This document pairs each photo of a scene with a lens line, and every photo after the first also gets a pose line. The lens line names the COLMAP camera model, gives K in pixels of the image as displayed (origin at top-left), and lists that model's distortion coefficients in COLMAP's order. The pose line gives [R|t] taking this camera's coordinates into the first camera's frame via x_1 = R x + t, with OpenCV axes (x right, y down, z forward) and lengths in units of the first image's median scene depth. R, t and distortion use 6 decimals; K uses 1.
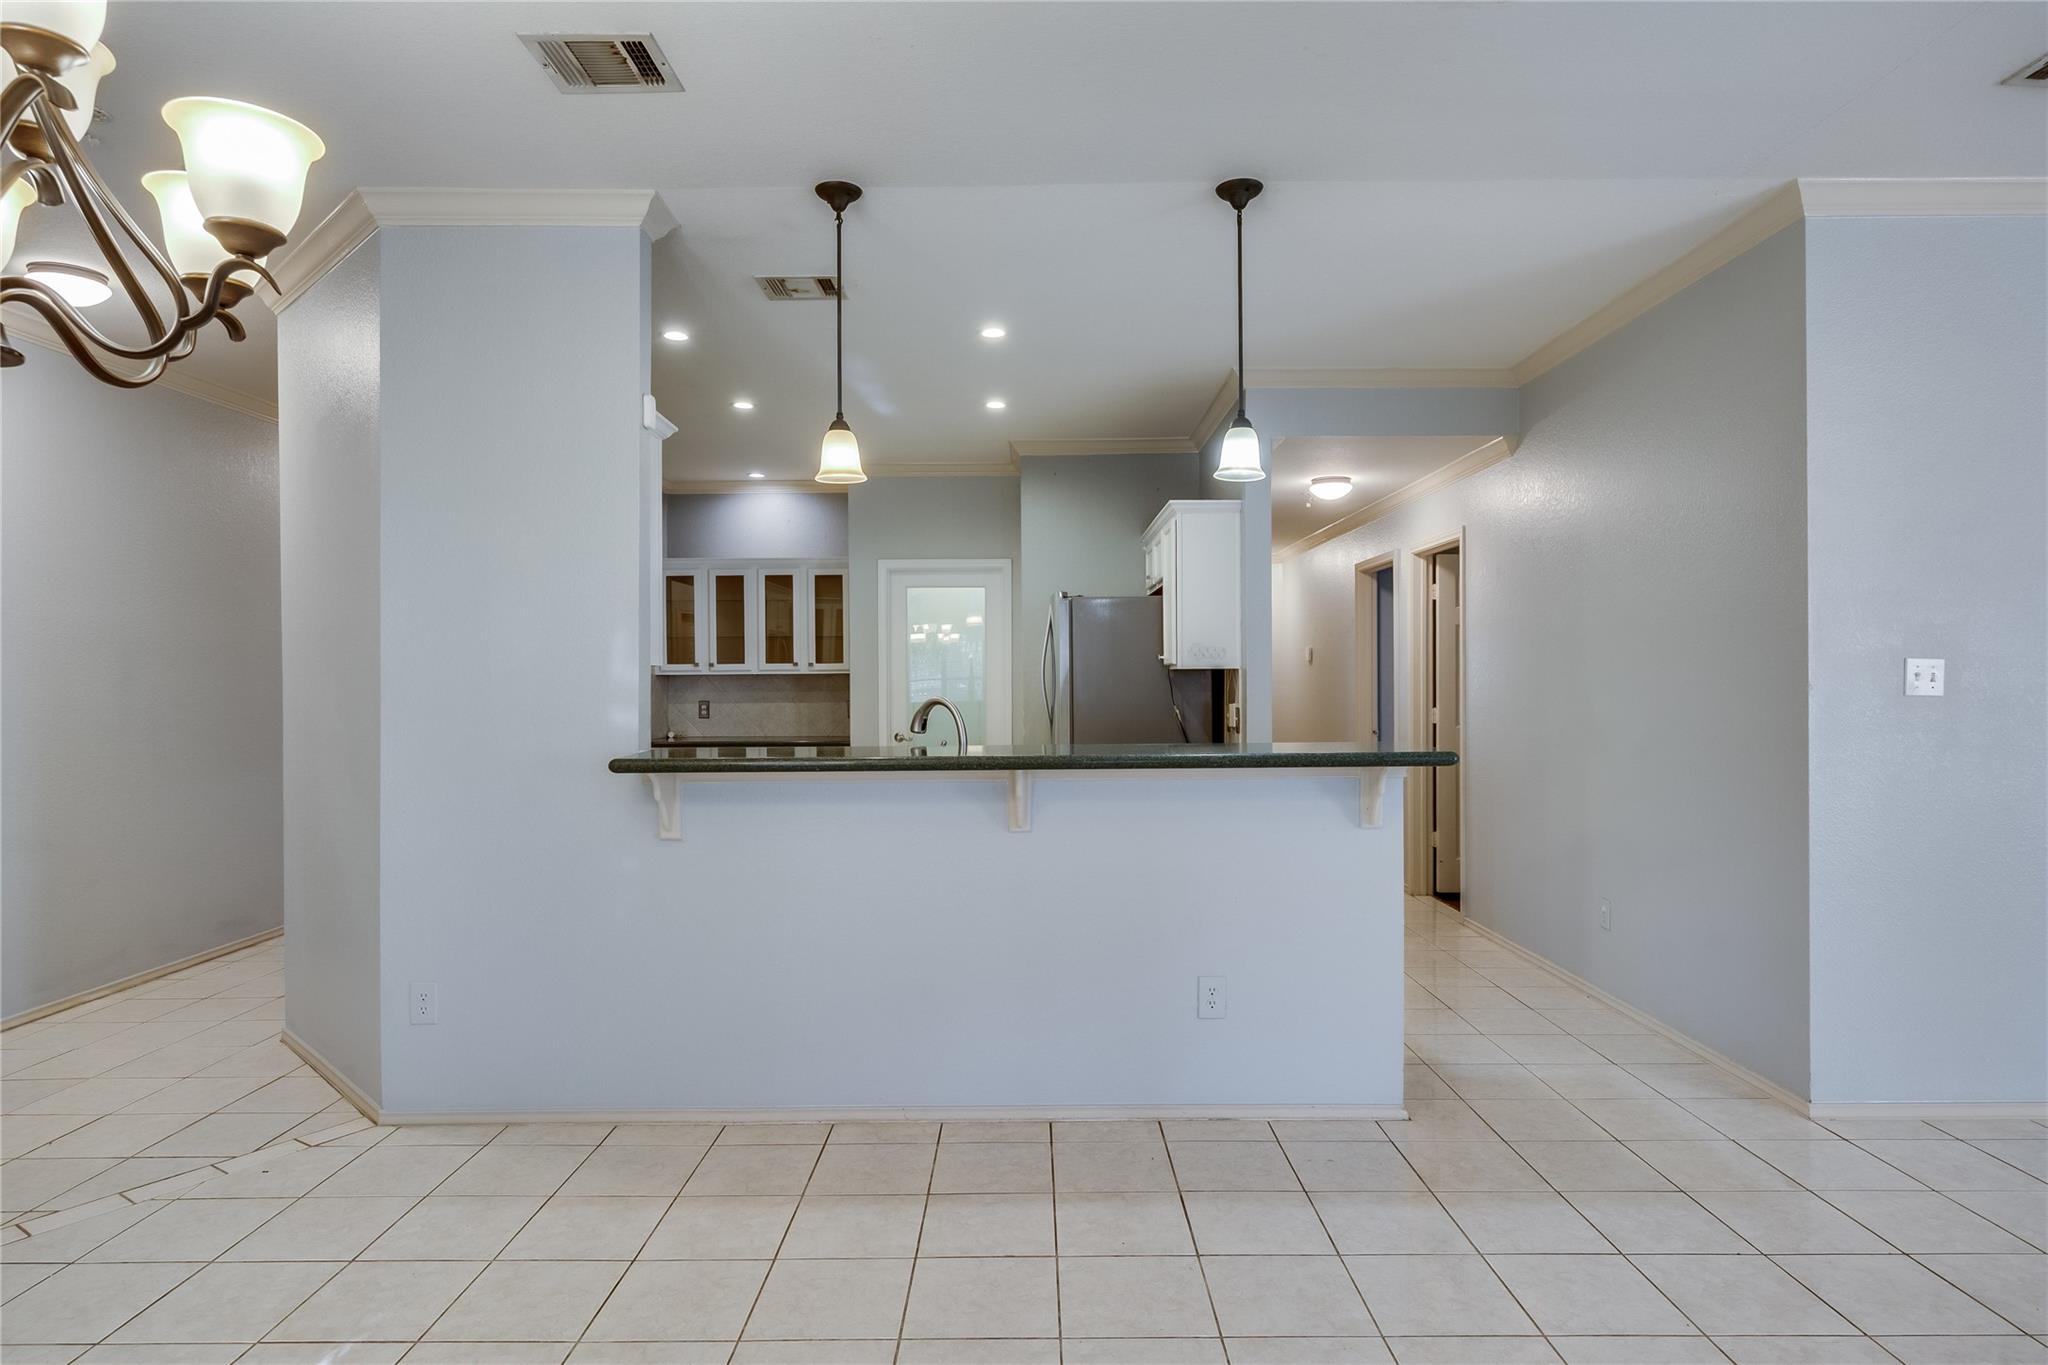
lens RADIAL K [[1144.5, 0, 1025.2], [0, 1144.5, 680.0], [0, 0, 1]] dist [0.003457, 0.000530]
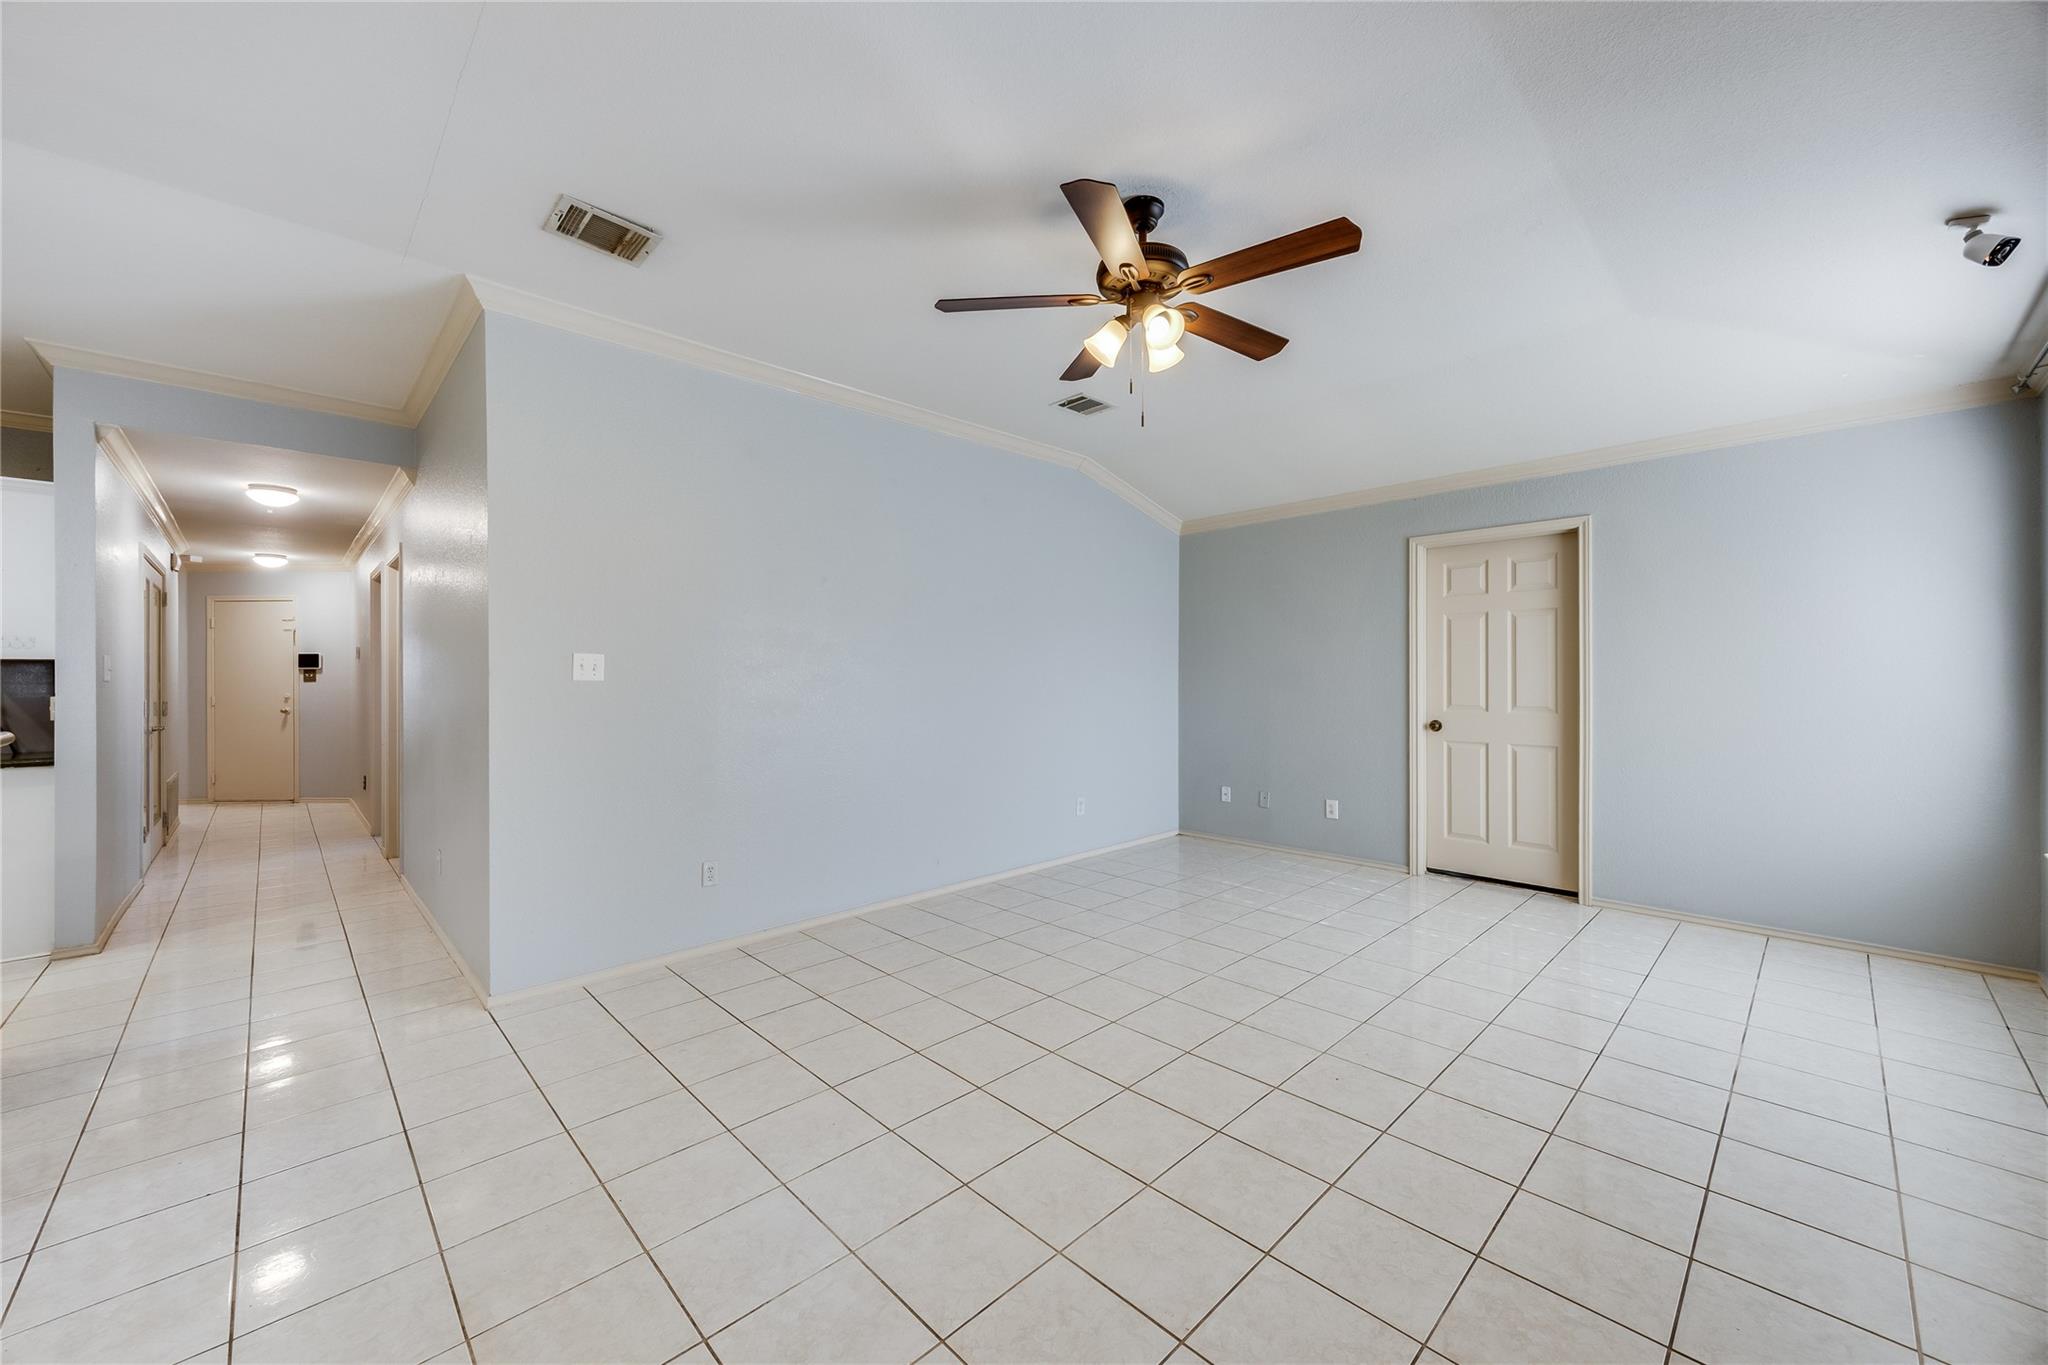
lens RADIAL K [[790.9, 0, 1022.6], [0, 790.9, 677.5], [0, 0, 1]] dist [0.006919, 0.000539]
pose [[0.712910, 0.002110, 0.701252, 0.483295], [0.001134, 0.999991, -0.004161, 0.014394], [-0.701254, 0.003762, 0.712901, -0.056571]]
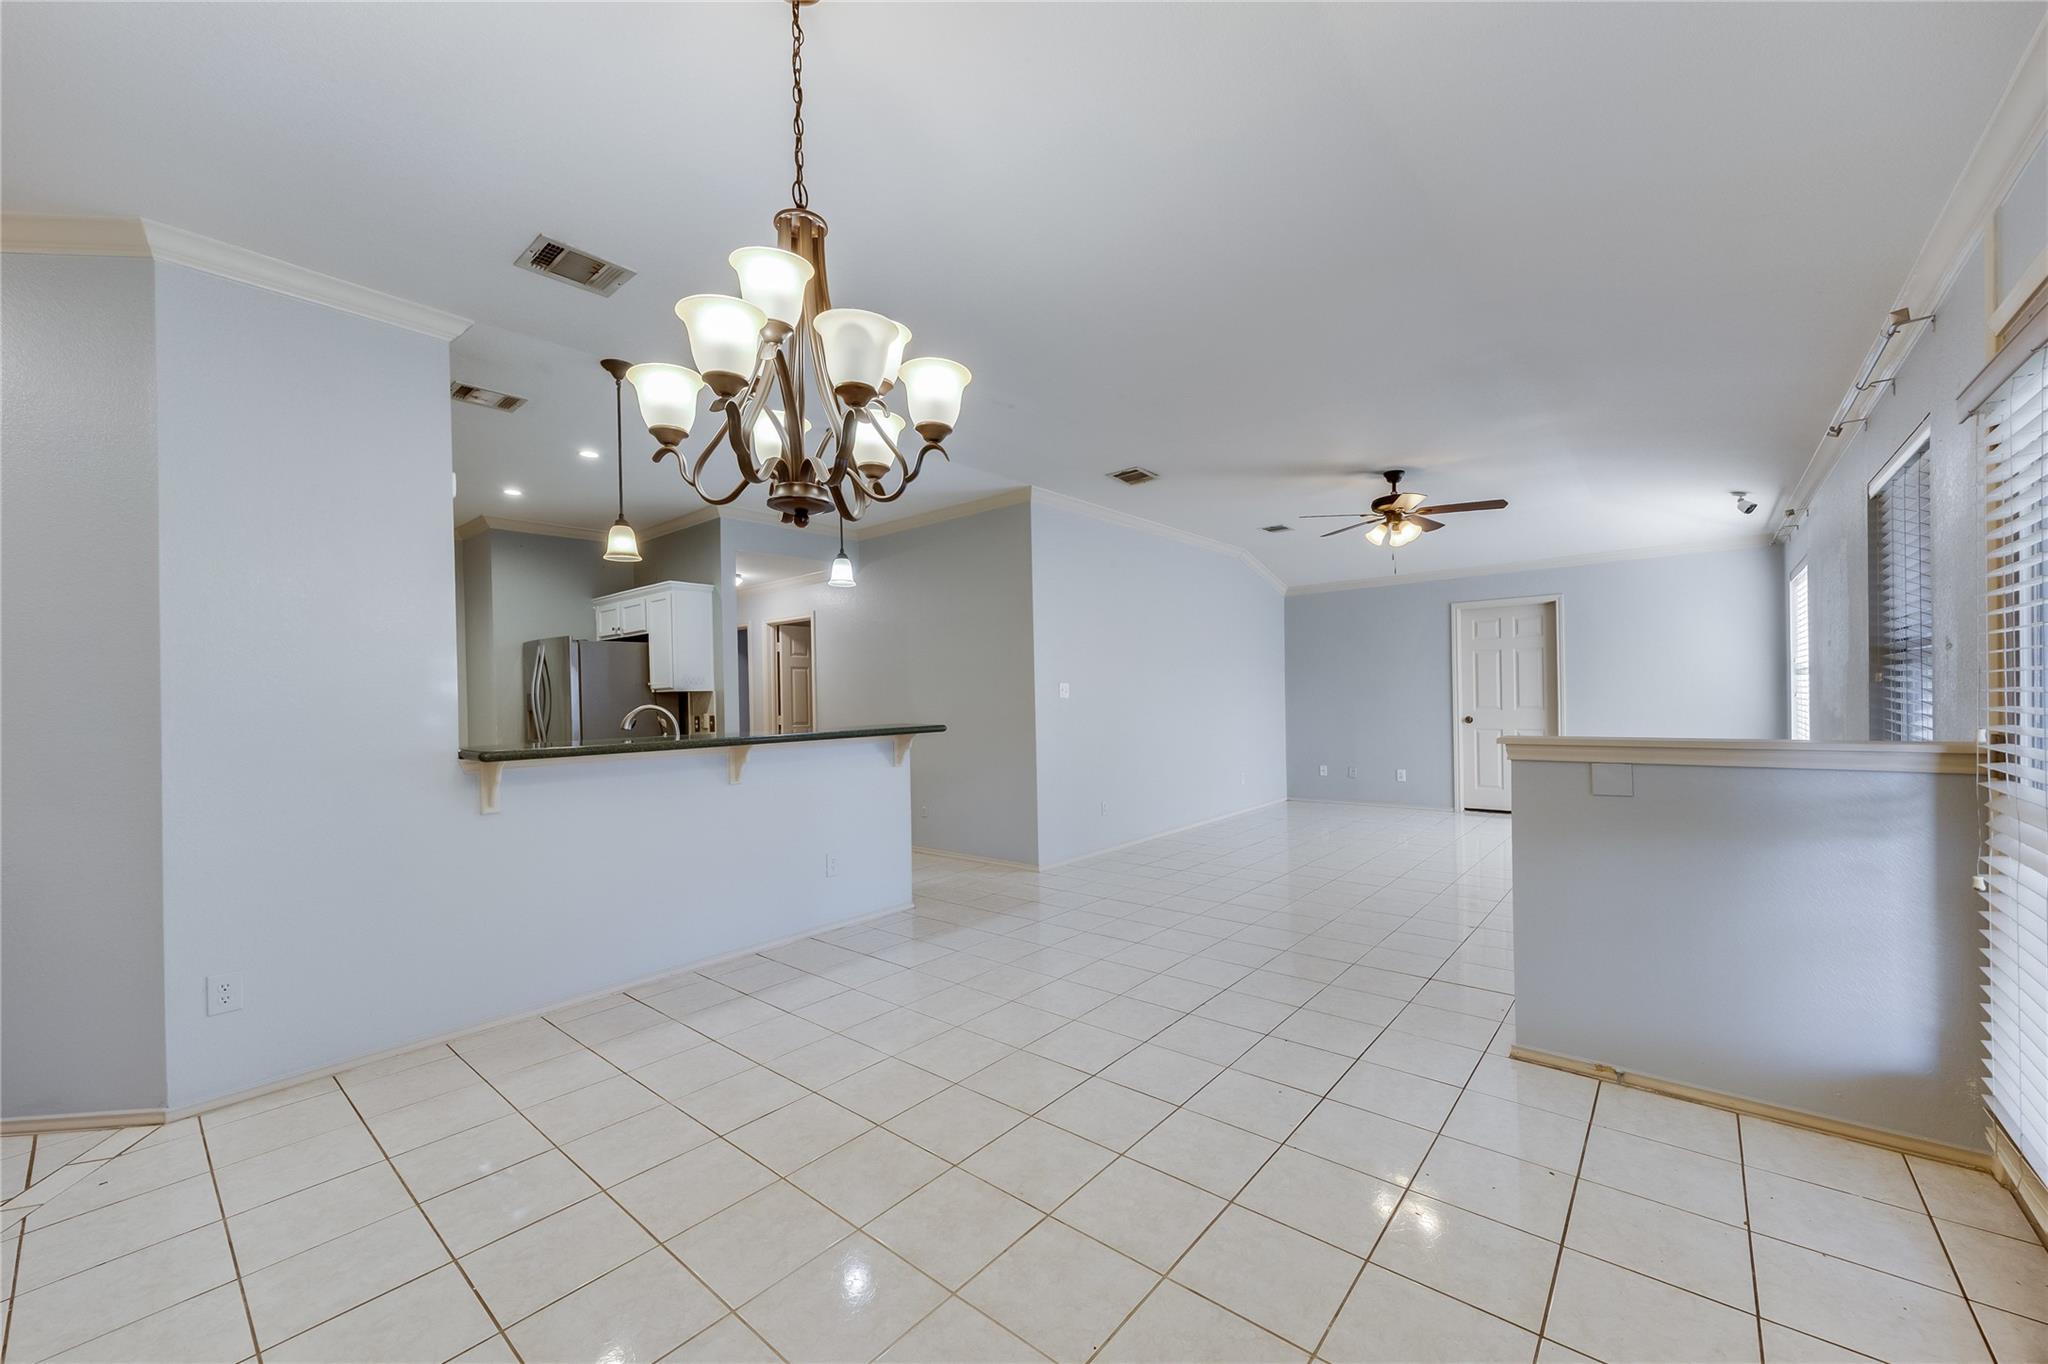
lens RADIAL K [[790.9, 0, 1022.6], [0, 790.9, 691.3], [0, 0, 1]] dist [0.006919, 0.000539]
pose [[0.647729, -0.001486, 0.761869, -0.611842], [0.017593, 0.999761, -0.013008, 0.020498], [-0.761668, 0.021829, 0.647600, -0.066258]]
